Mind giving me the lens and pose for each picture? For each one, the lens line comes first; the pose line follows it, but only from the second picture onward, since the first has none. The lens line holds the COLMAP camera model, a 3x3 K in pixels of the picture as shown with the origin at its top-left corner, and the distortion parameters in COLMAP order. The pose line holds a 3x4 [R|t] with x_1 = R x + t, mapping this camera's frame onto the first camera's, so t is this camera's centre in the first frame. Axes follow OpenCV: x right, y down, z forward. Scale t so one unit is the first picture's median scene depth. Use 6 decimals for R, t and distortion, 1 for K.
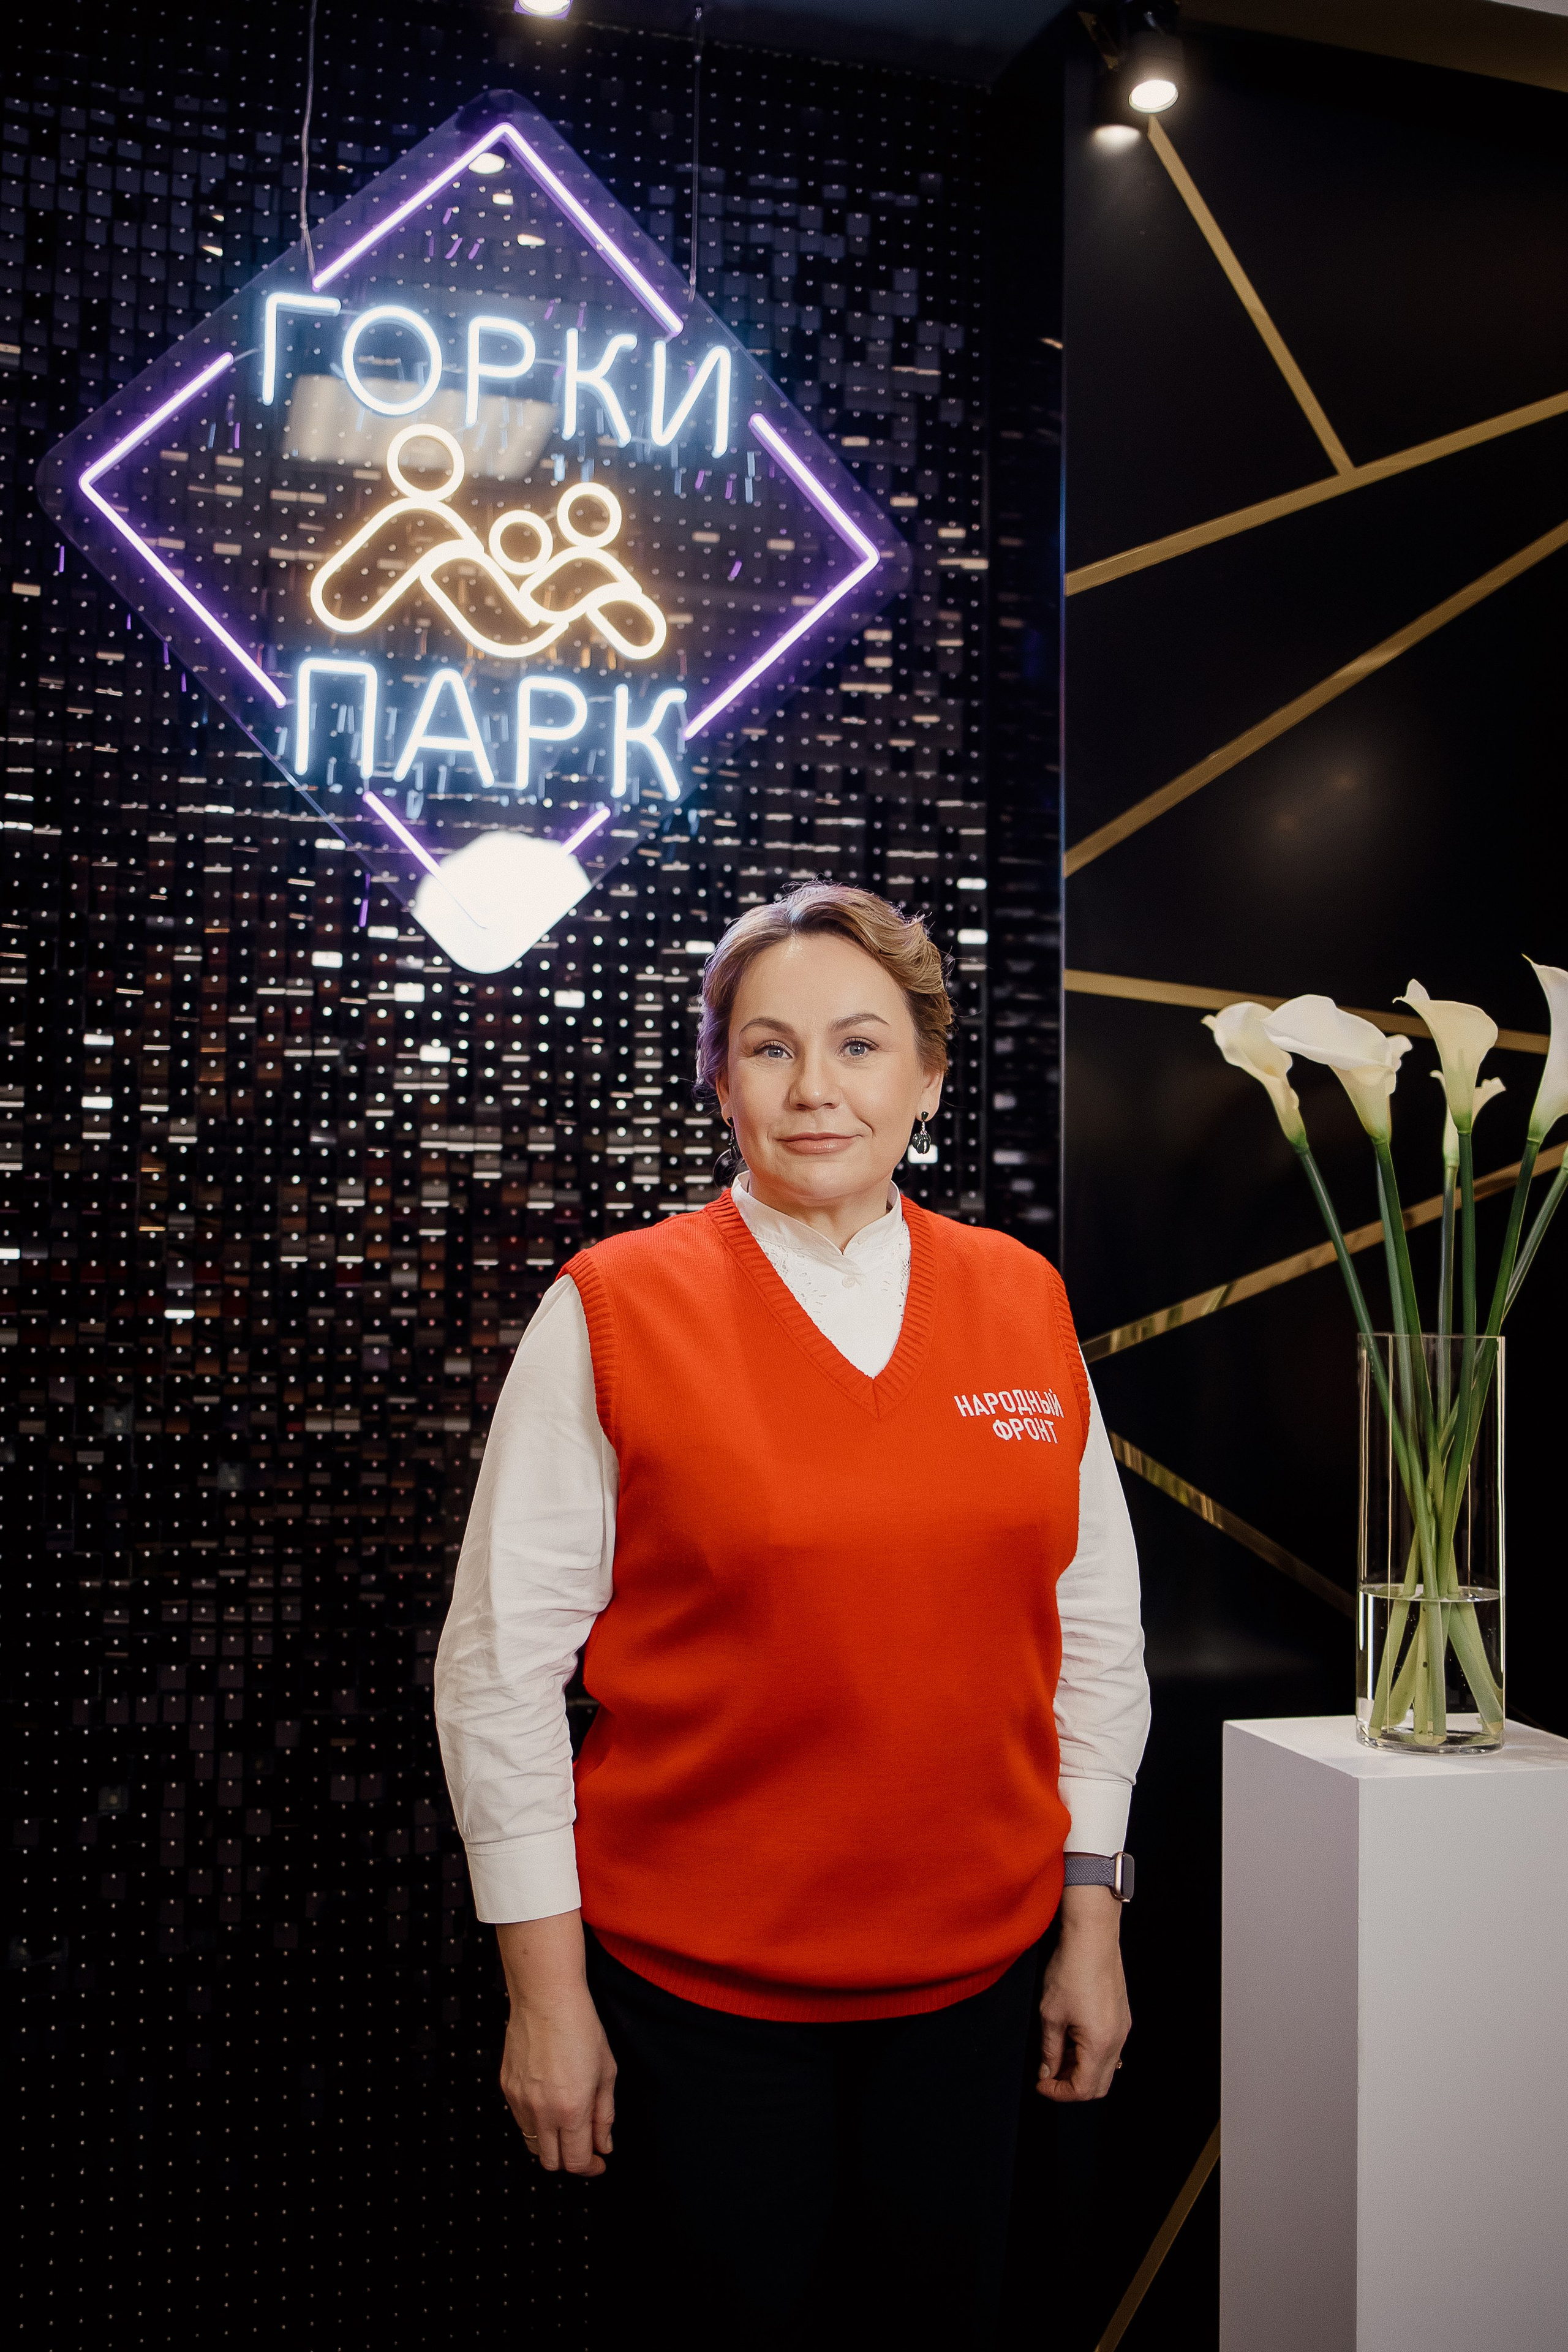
lens RADIAL K [[2496.3, 0, 807.3], [0, 2496.3, 1147.7], [0, 0, 1]] dist [-0.050598, 0.000000]
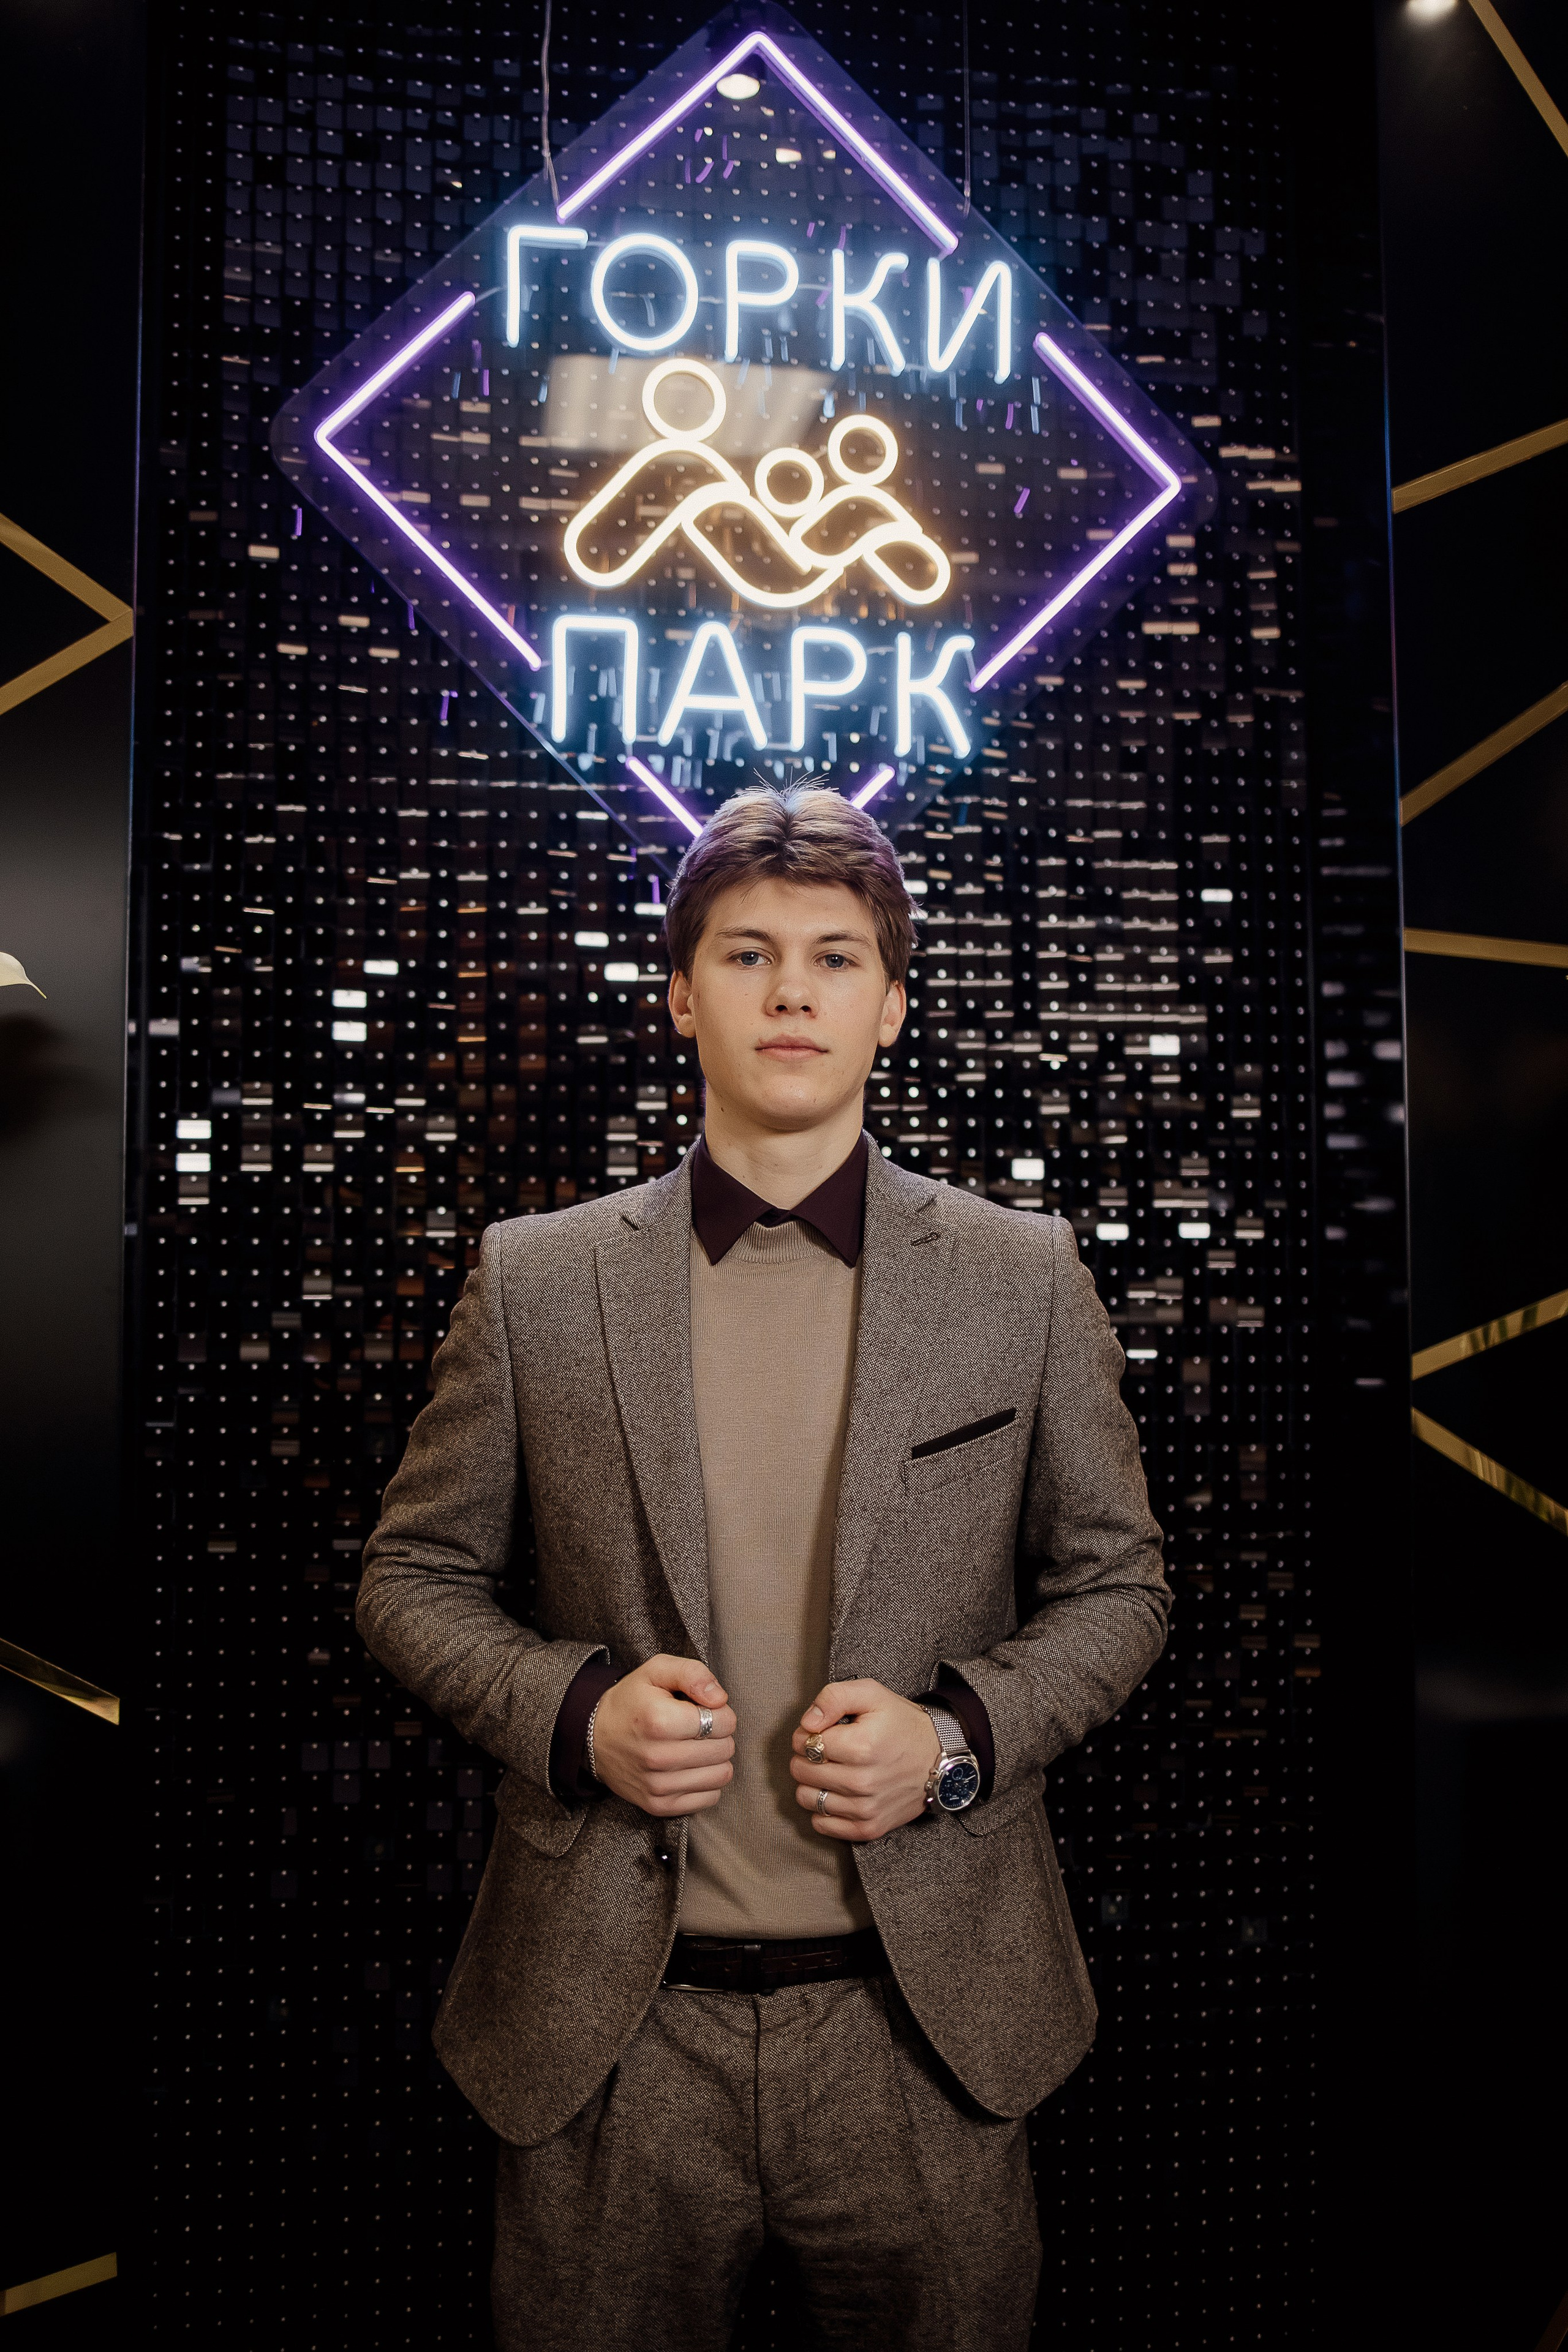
lens RADIAL K [[2496.3, 0, 785.5], [0, 2496.3, 1177.5], [0, 0, 1]] dist [-0.050598, 0.000000]
pose [[0.993260, -0.023122, -0.113579, -0.018159], [0.022482, 0.999723, -0.006913, 0.019312], [0.113707, 0.004313, 0.993505, 0.089111]]
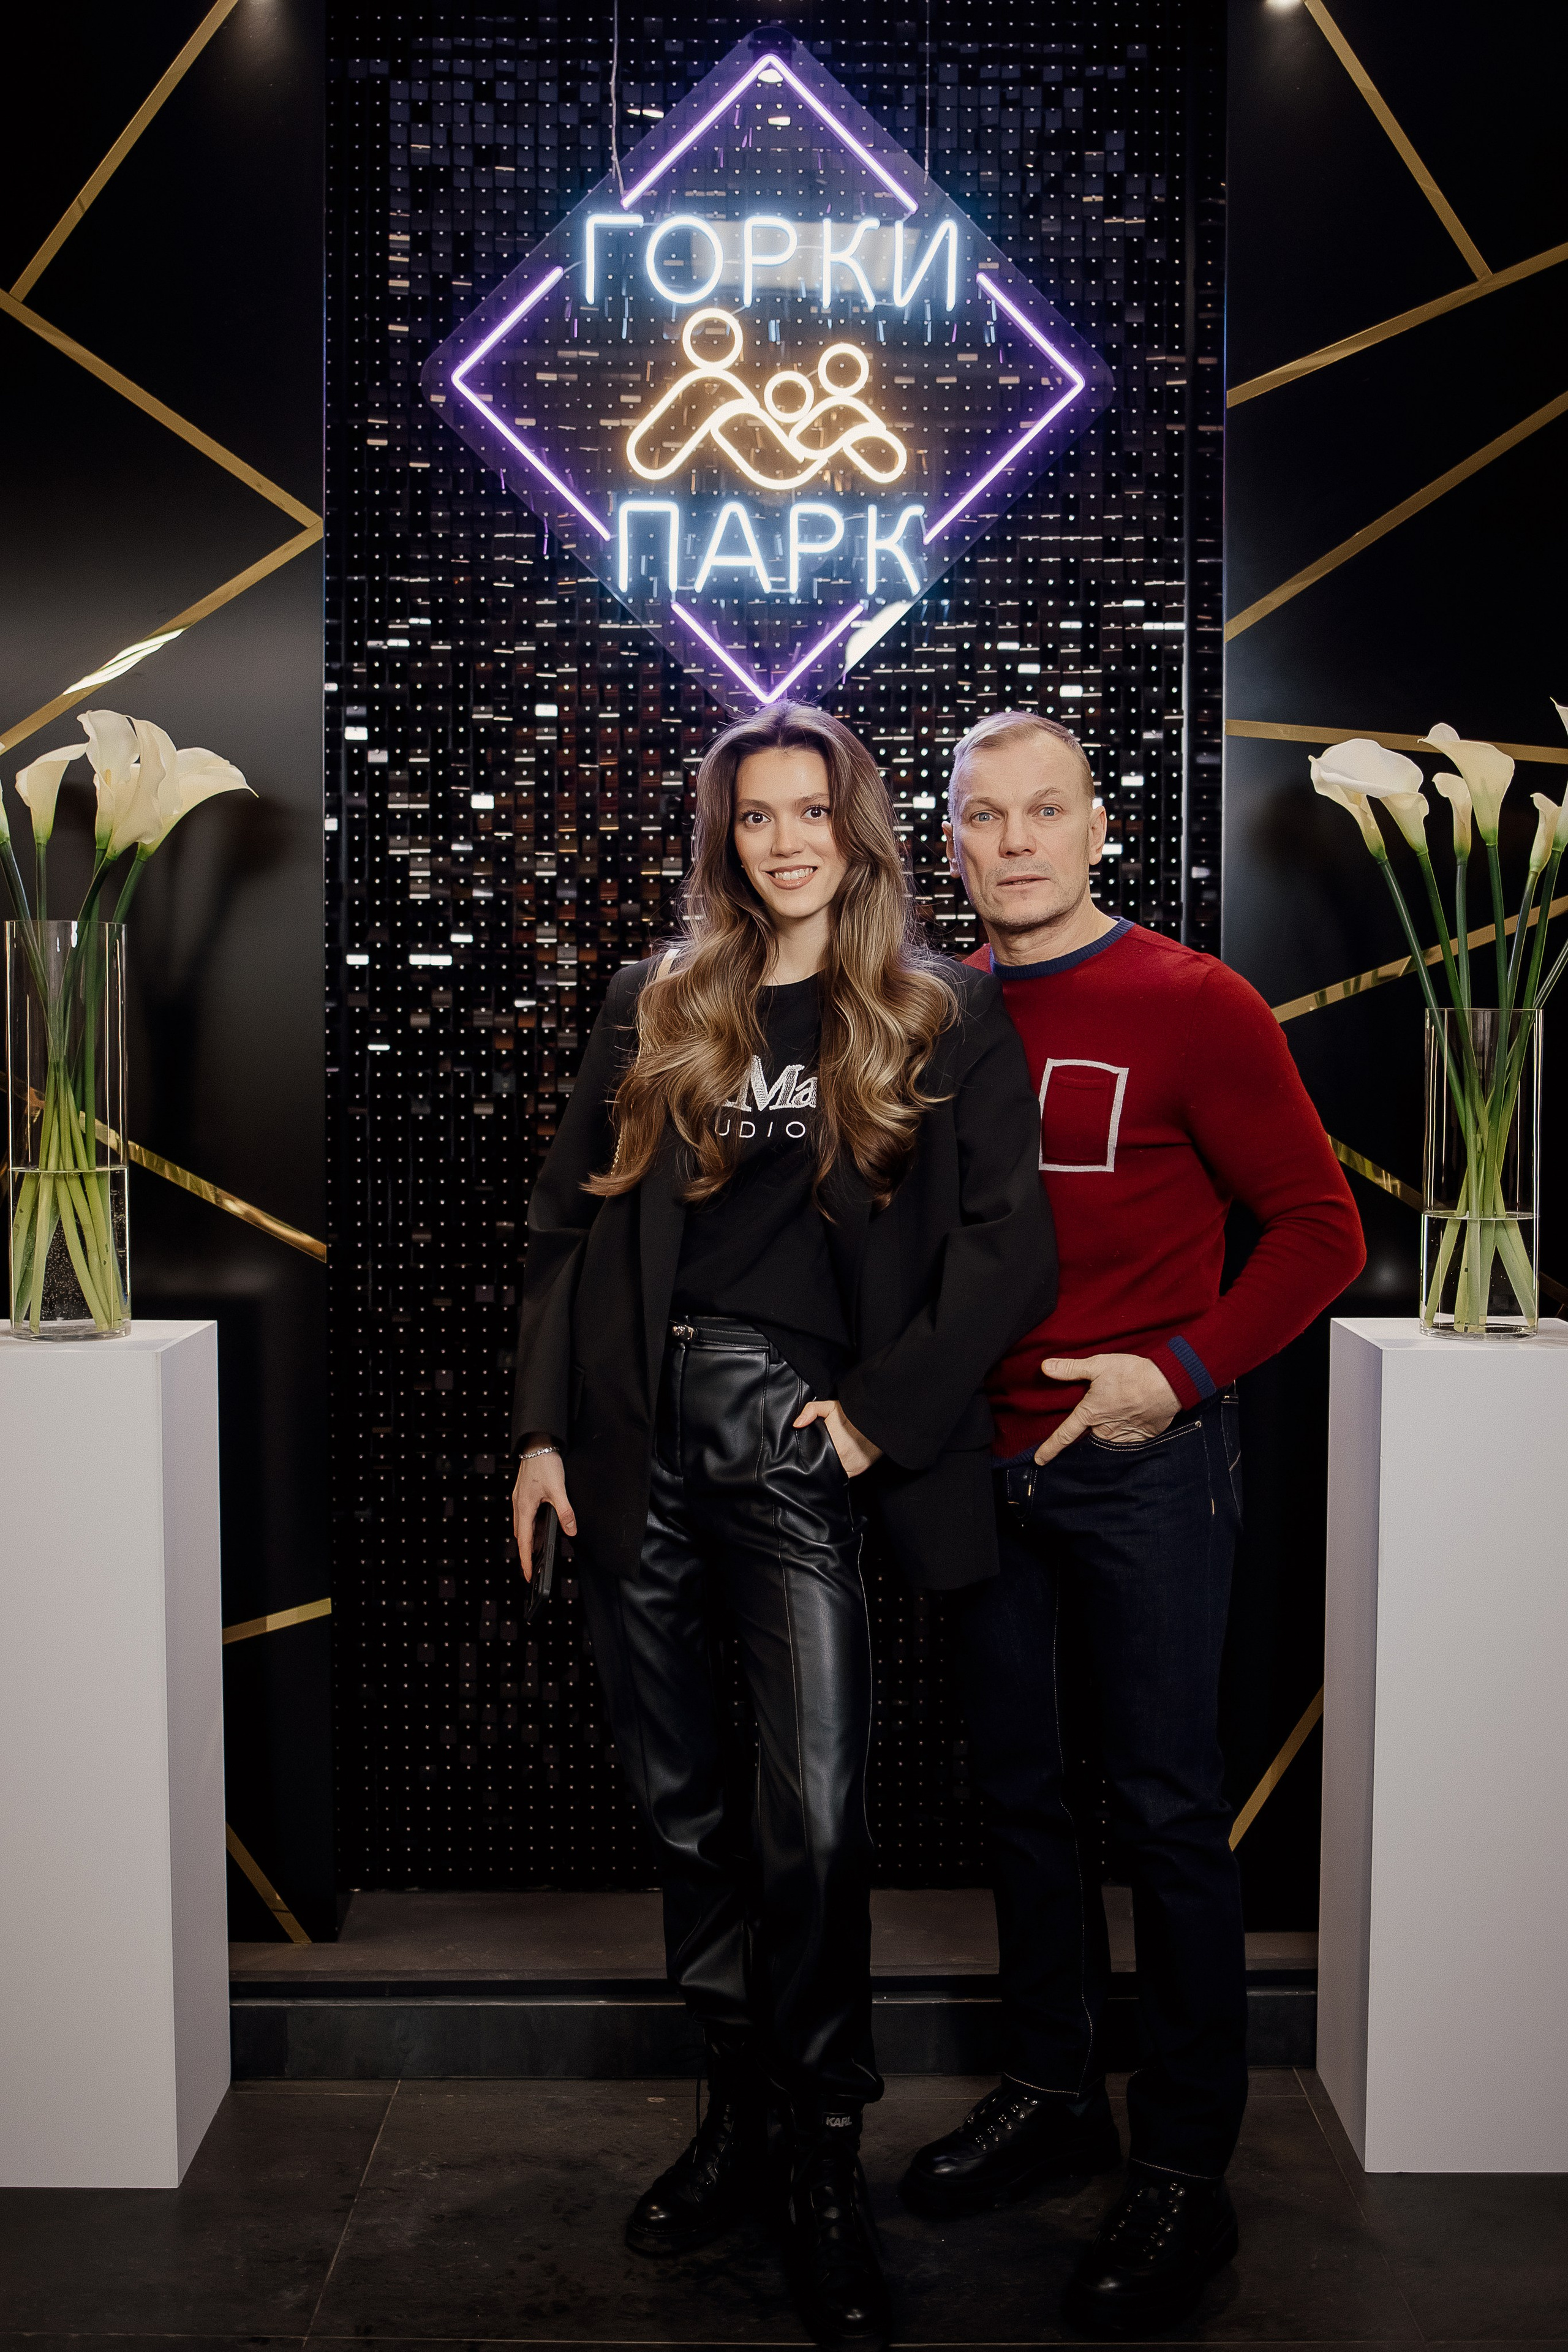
lens RADIAL K [[2496.3, 0, 784.5], [0, 2496.3, 1145.5], [0, 0, 1]] dist [-0.050598, 0.000000]
pose [[0.965601, 0.003276, -0.260007, 0.213434], [0.024950, 0.994140, 0.105185, 0.003621], [0.258827, -0.108054, 0.959861, -0.260180]]
